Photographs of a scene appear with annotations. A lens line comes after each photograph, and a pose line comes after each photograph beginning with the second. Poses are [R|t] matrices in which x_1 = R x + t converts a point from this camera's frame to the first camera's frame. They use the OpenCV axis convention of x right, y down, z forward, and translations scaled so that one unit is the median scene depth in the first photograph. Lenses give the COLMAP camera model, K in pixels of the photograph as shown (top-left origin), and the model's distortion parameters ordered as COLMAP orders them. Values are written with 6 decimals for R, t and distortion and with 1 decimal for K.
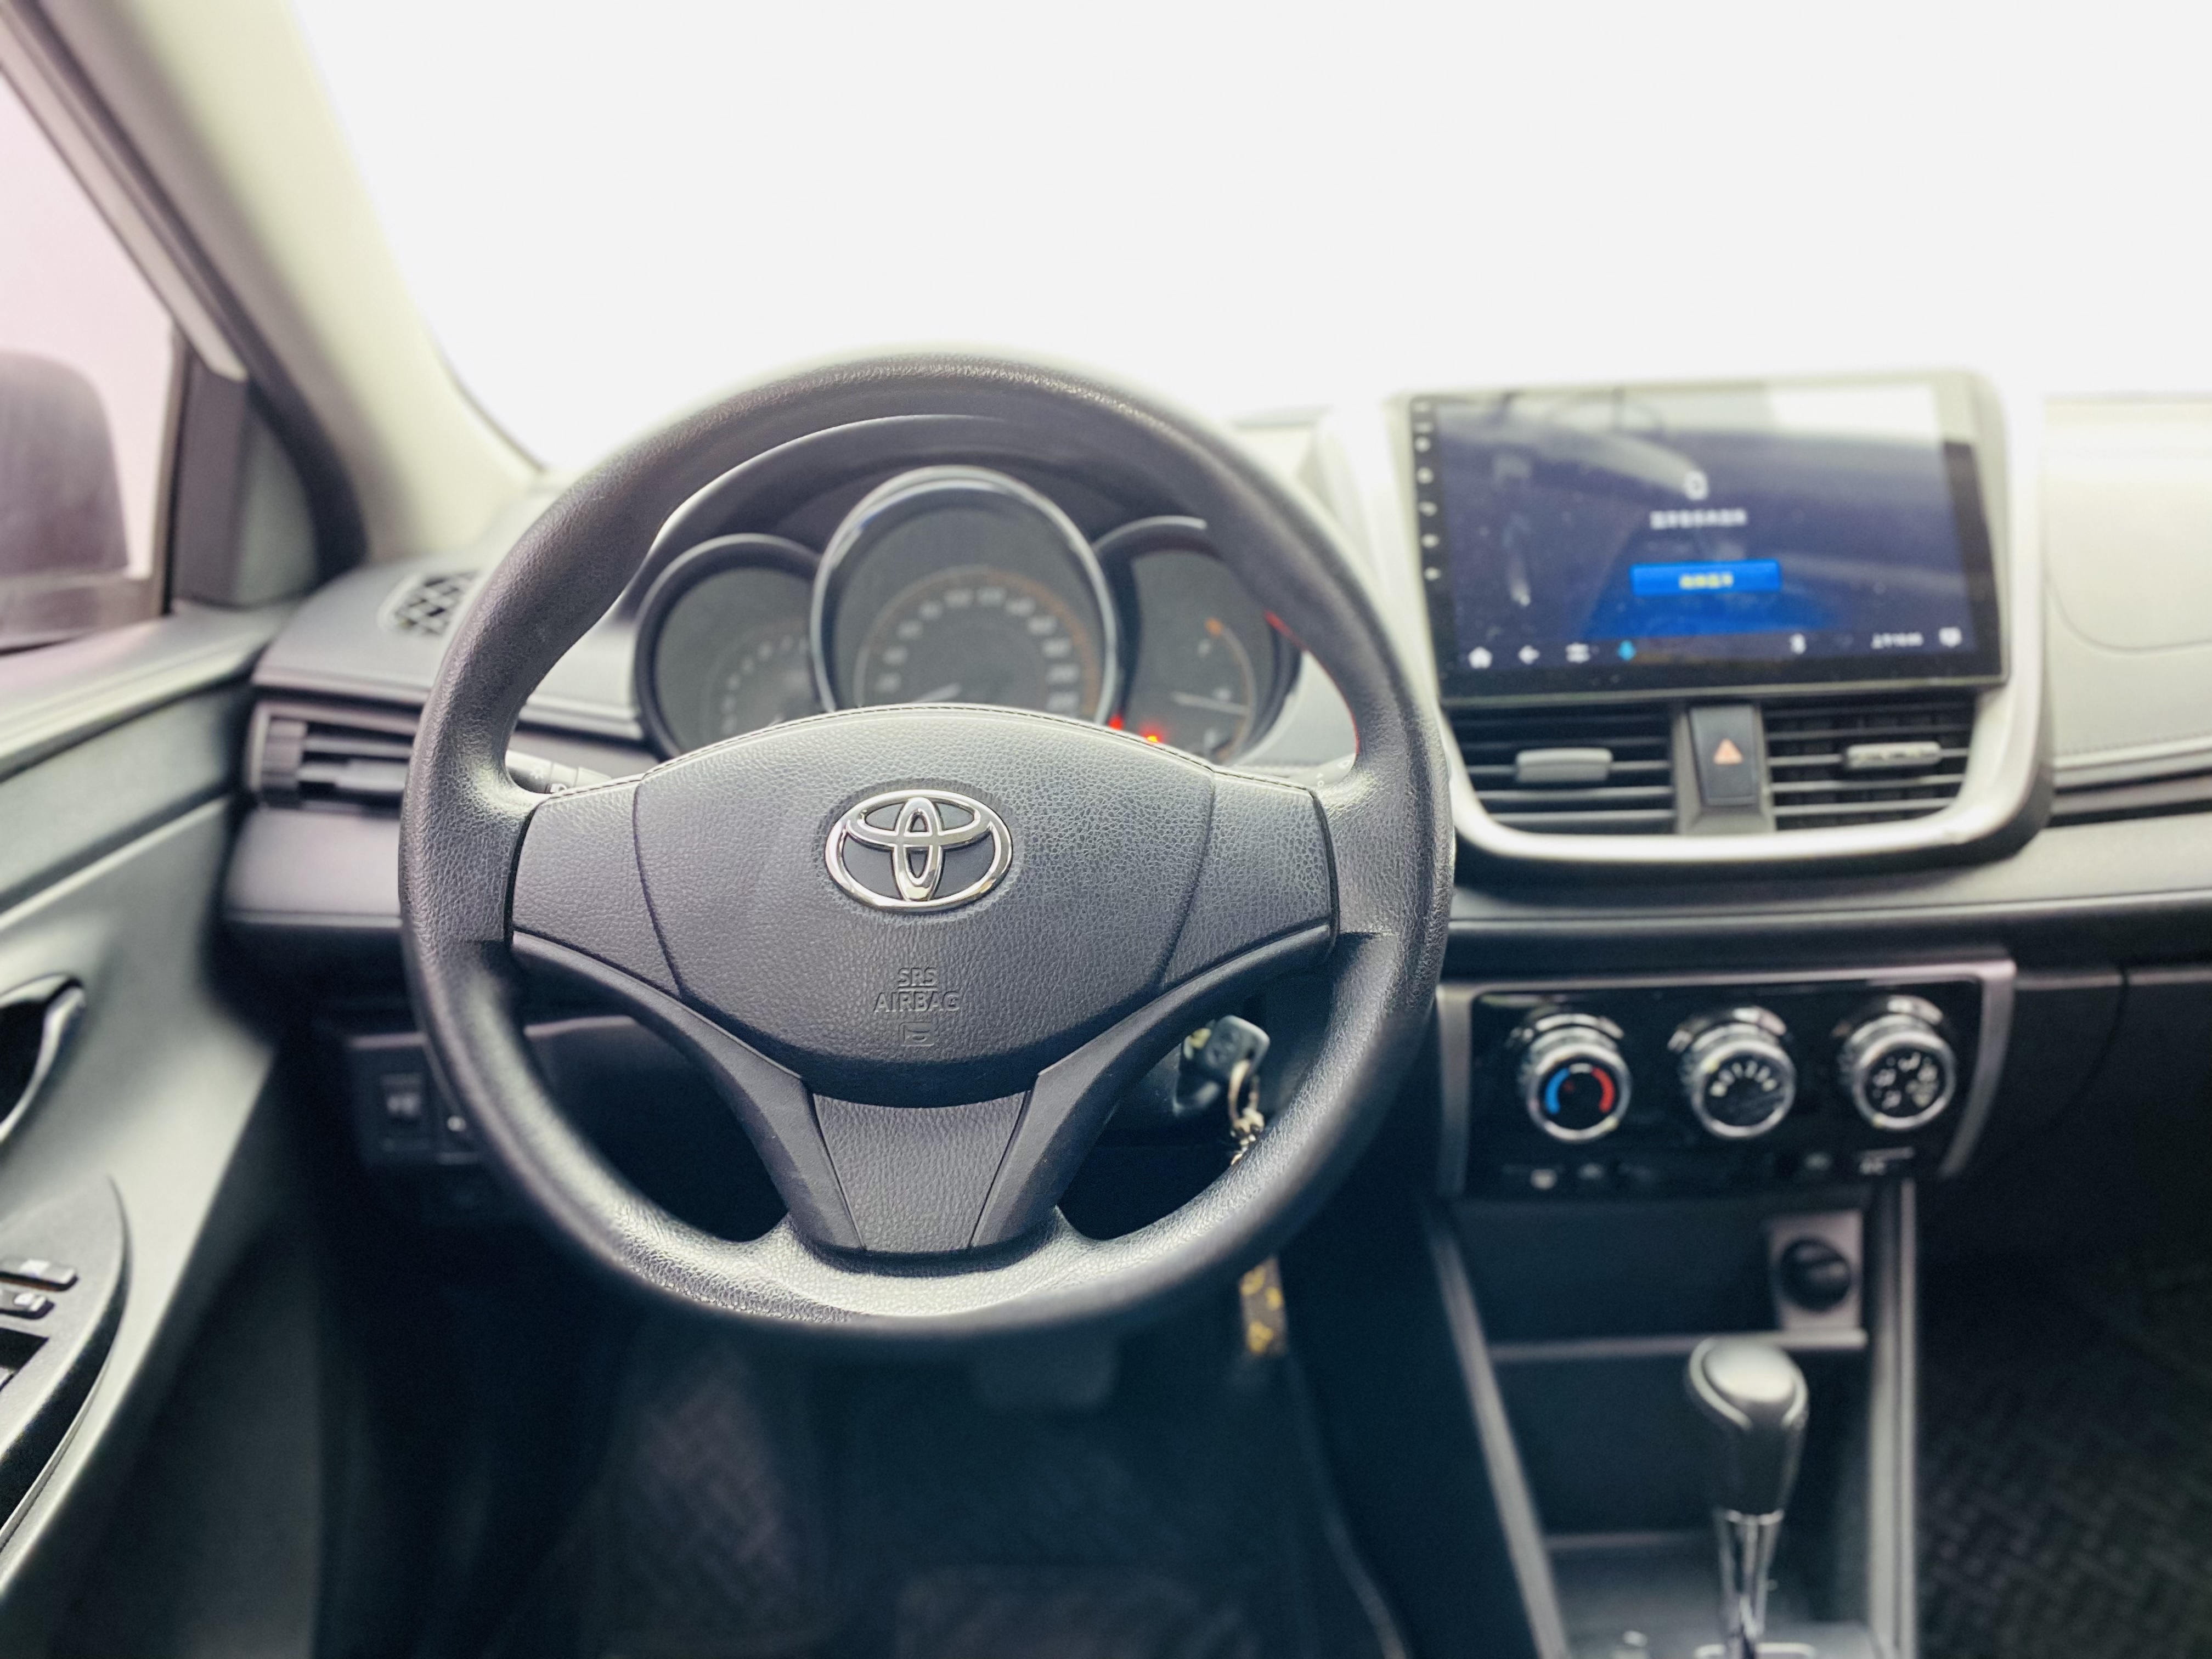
lens RADIAL K [[1677.0, 0, 1109.1], [0, 1677.0, 832.0], [0, 0, 1]] dist [0.031987, -0.044823]
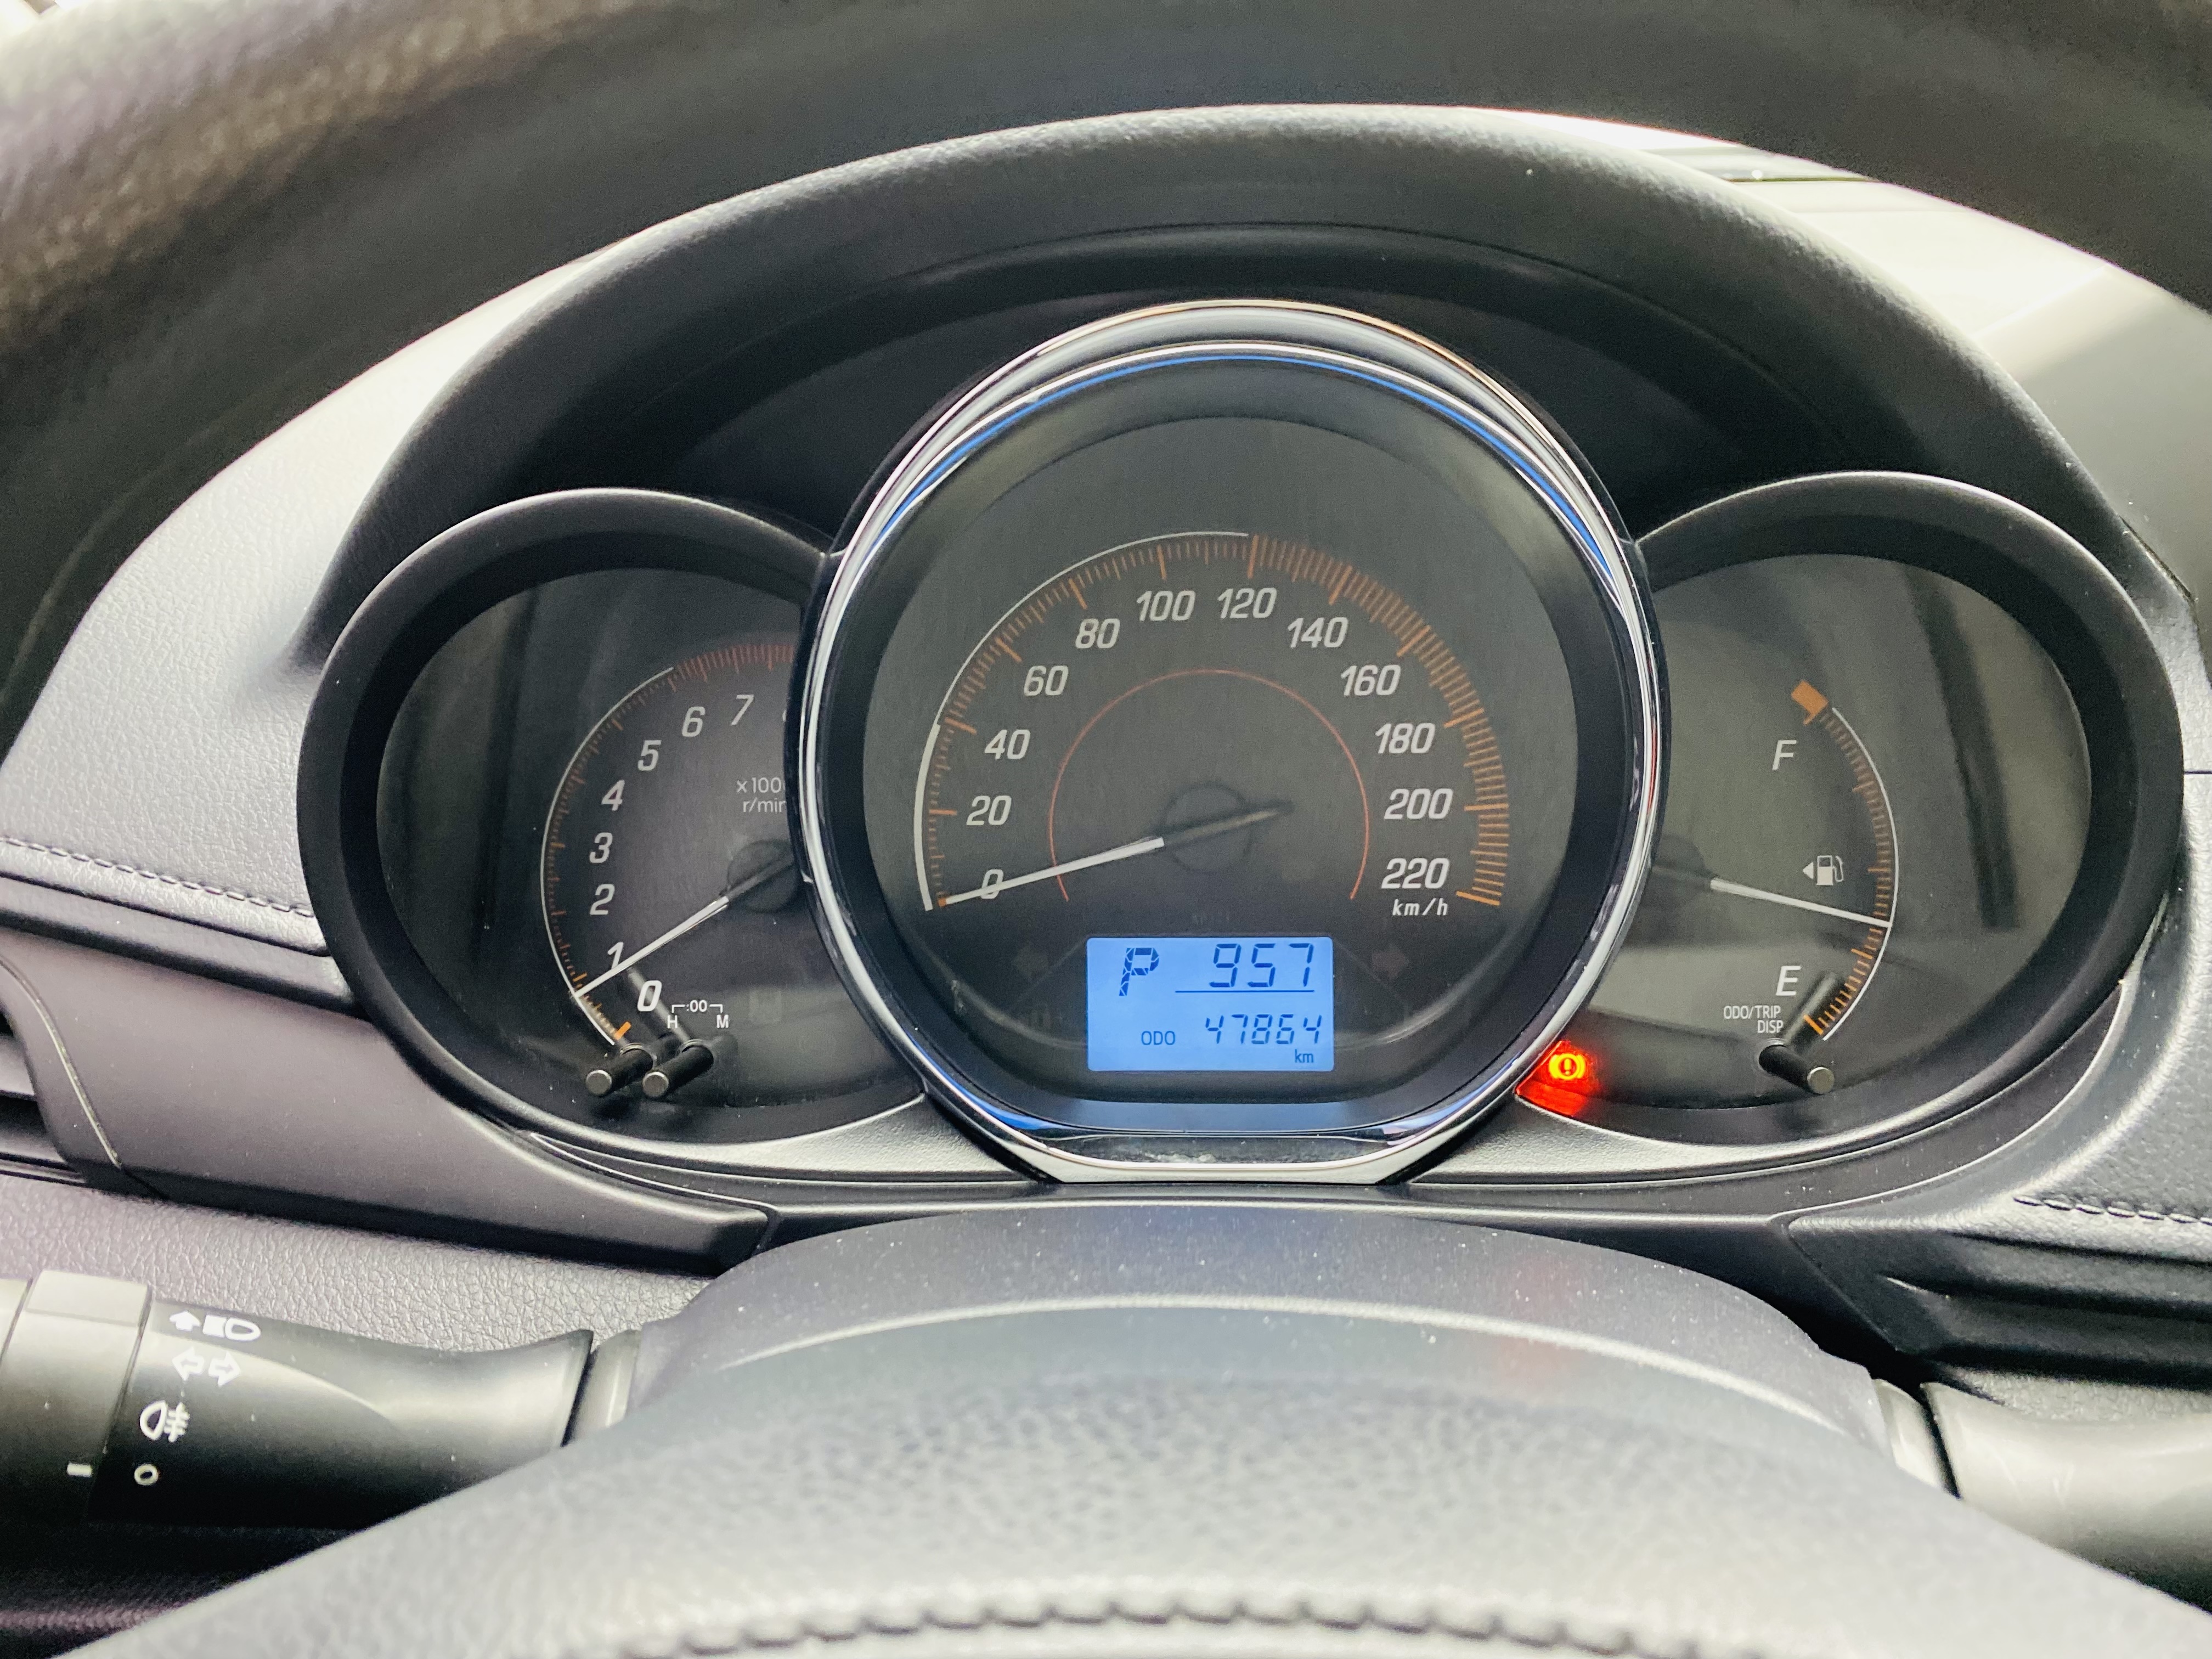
lens RADIAL K [[1677.0, 0, 1082.8], [0, 1677.0, 835.4], [0, 0, 1]] dist [0.031987, -0.044823]
pose [[0.999016, 0.038810, -0.021471, -0.114058], [-0.035482, 0.989780, 0.138116, -0.160249], [0.026612, -0.137218, 0.990183, 0.675719]]
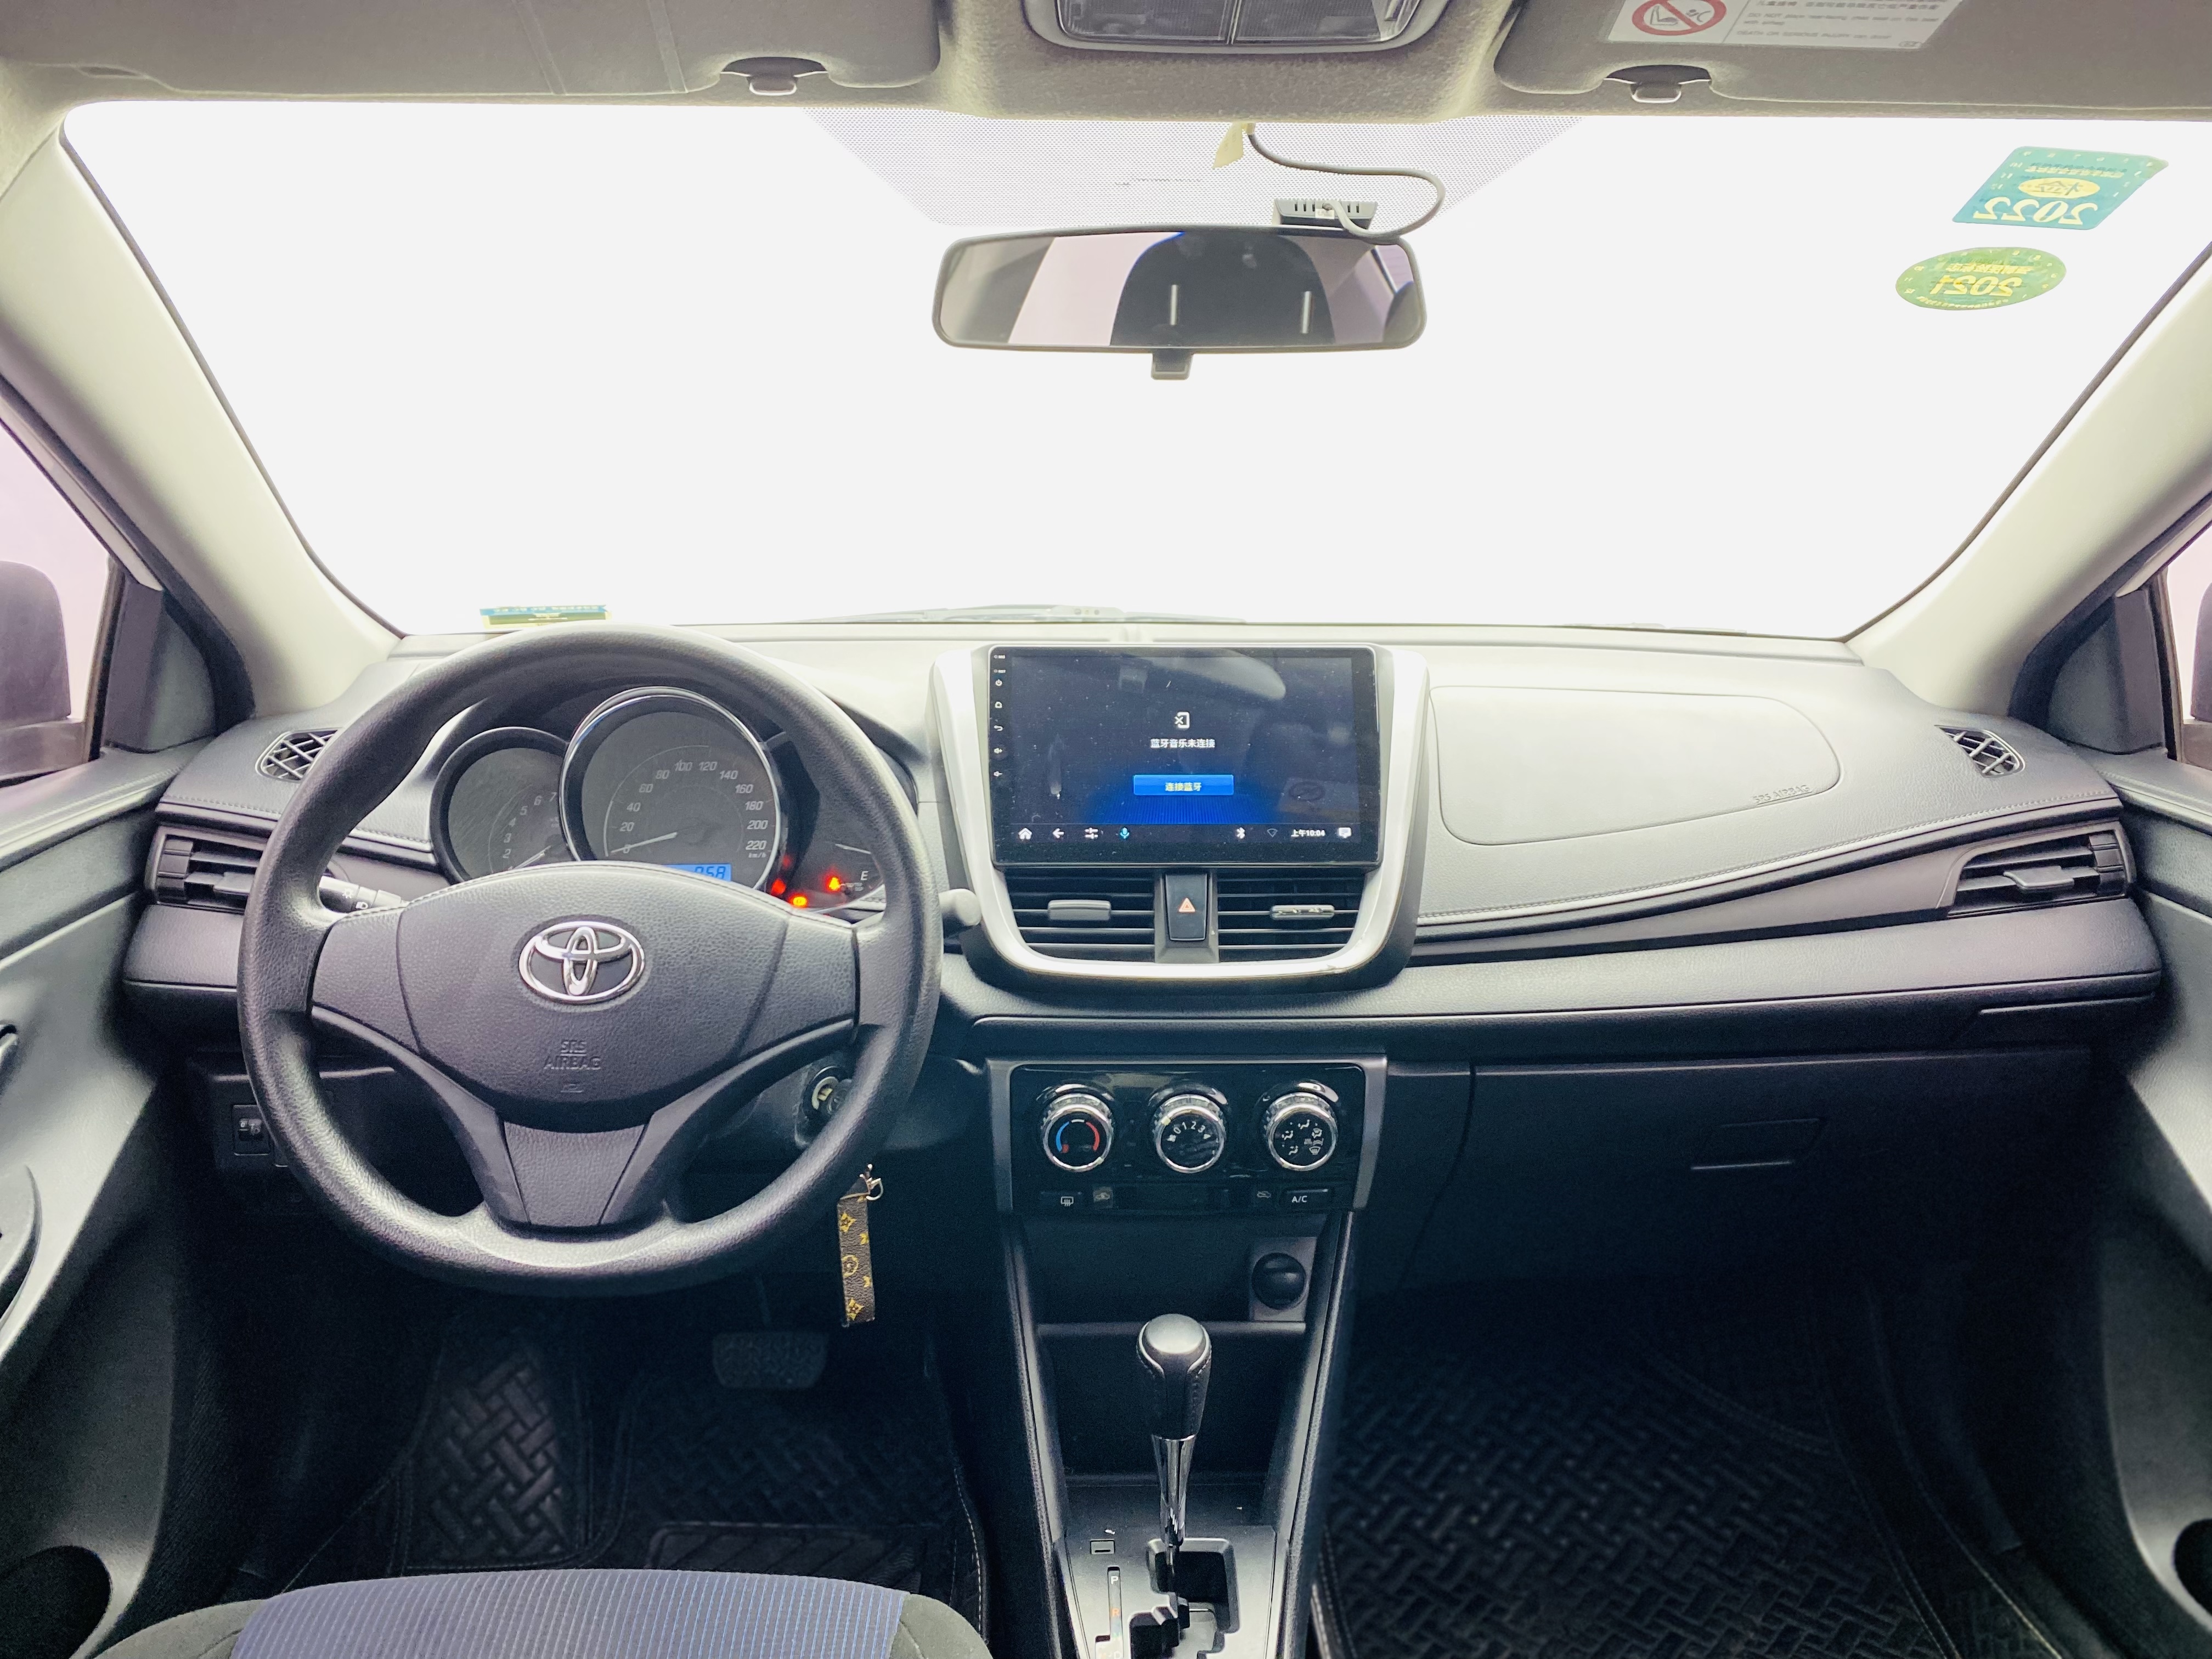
lens RADIAL K [[1677.0, 0, 1114.8], [0, 1677.0, 829.9], [0, 0, 1]] dist [0.031987, -0.044823]
pose [[0.998743, 0.037656, 0.033095, 0.251105], [-0.036294, 0.998506, -0.040843, -0.051089], [-0.034584, 0.039590, 0.998617, -0.439566]]
